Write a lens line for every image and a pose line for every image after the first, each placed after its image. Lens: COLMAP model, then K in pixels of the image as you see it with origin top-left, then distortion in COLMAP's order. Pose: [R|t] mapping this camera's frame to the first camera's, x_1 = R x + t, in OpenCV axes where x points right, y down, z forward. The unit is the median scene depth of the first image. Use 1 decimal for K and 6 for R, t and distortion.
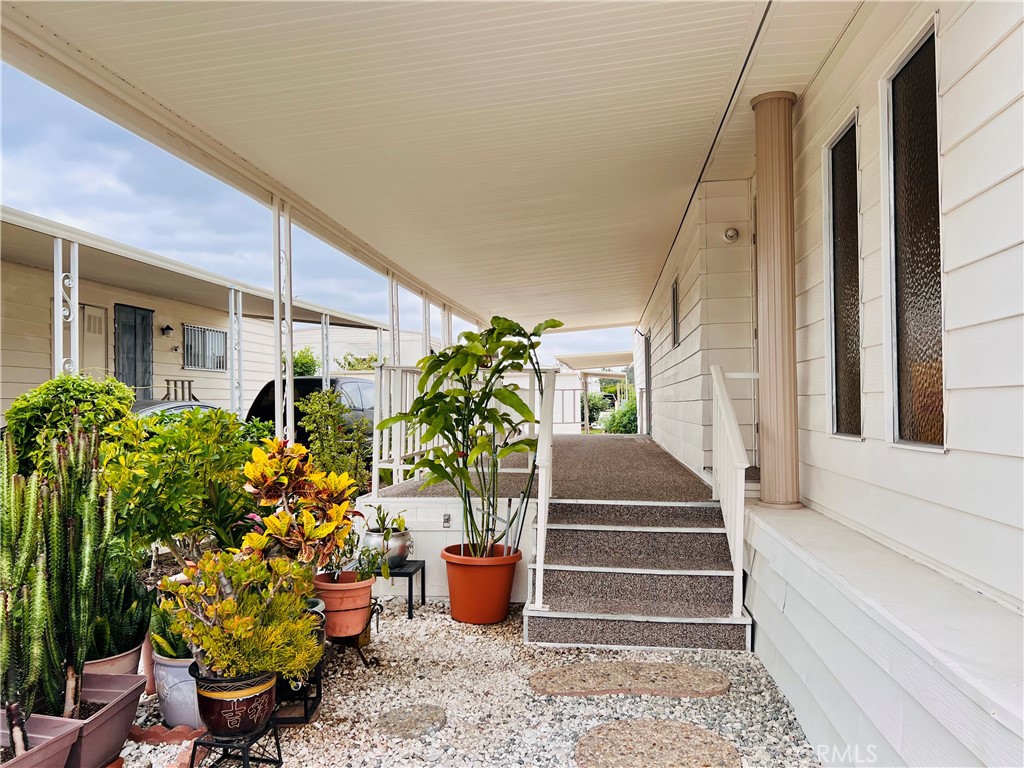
lens RADIAL K [[774.7, 0, 511.7], [0, 774.7, 385.4], [0, 0, 1]] dist [0.002221, -0.000222]
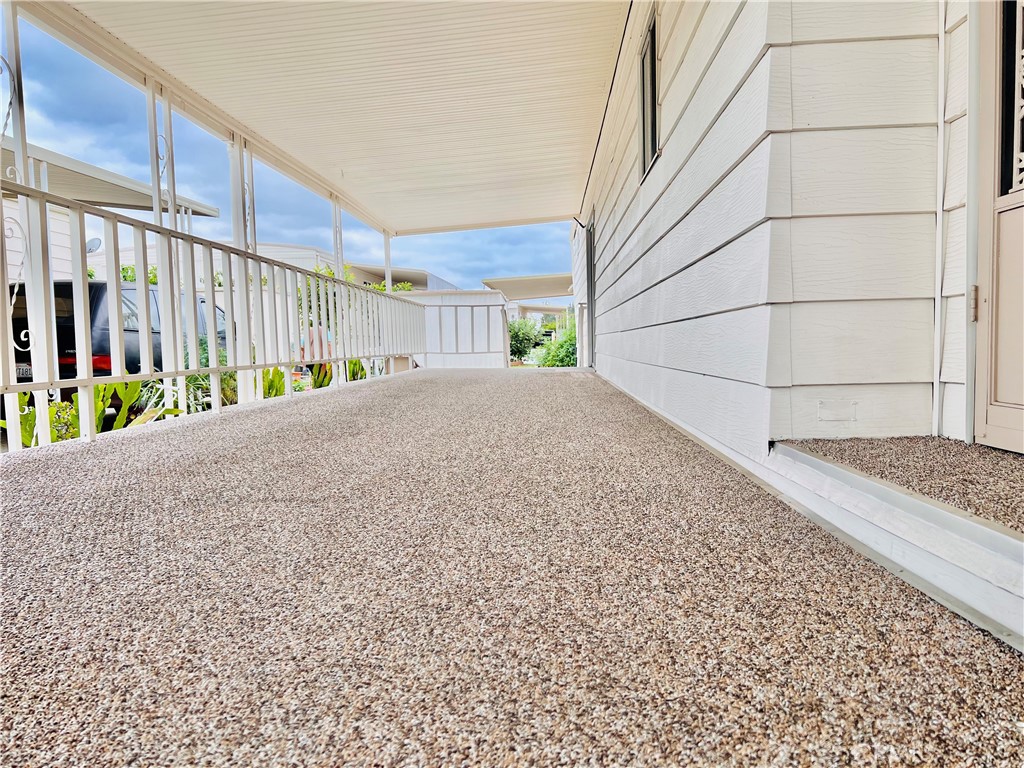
lens RADIAL K [[774.7, 0, 512.3], [0, 774.7, 386.4], [0, 0, 1]] dist [0.002221, -0.000222]
pose [[0.997200, -0.008855, 0.074252, 0.038320], [0.003006, 0.996908, 0.078523, 0.018554], [-0.074718, -0.078080, 0.994143, 0.221076]]
